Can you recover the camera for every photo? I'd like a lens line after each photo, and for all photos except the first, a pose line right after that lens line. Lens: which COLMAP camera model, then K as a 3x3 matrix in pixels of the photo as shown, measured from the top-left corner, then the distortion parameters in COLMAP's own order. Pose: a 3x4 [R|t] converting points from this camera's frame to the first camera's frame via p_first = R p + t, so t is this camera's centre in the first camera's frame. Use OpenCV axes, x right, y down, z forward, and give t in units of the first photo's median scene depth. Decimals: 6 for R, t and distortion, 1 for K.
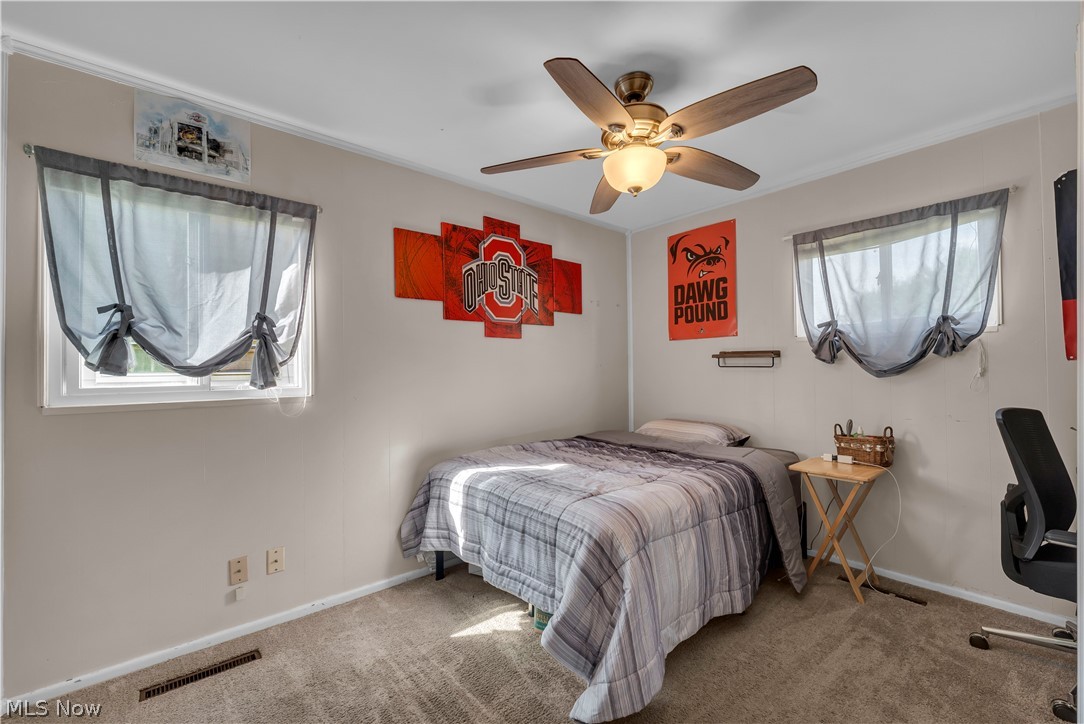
lens RADIAL K [[440.2, 0, 539.6], [0, 440.2, 360.3], [0, 0, 1]] dist [-0.000424, -0.000305]
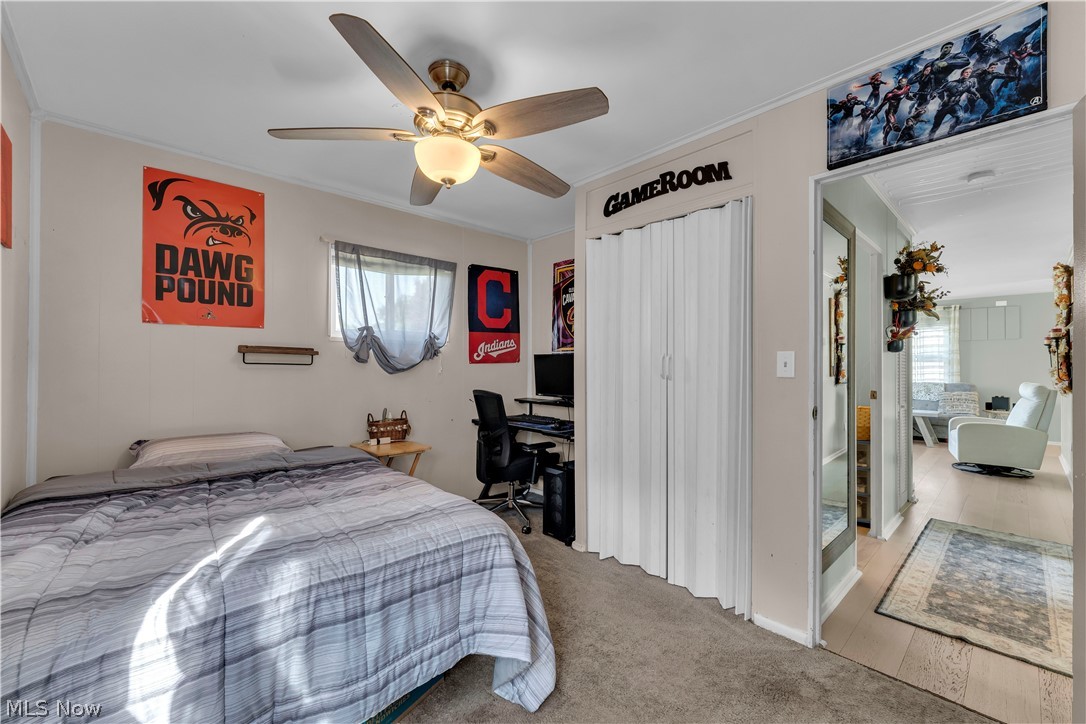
lens RADIAL K [[438.9, 0, 543.0], [0, 438.9, 362.0], [0, 0, 1]] dist [-0.000765, -0.000042]
pose [[-0.037414, 0.019124, 0.999117, -0.432891], [-0.025229, 0.999480, -0.020076, 0.014361], [-0.998981, -0.025958, -0.036912, 0.471579]]
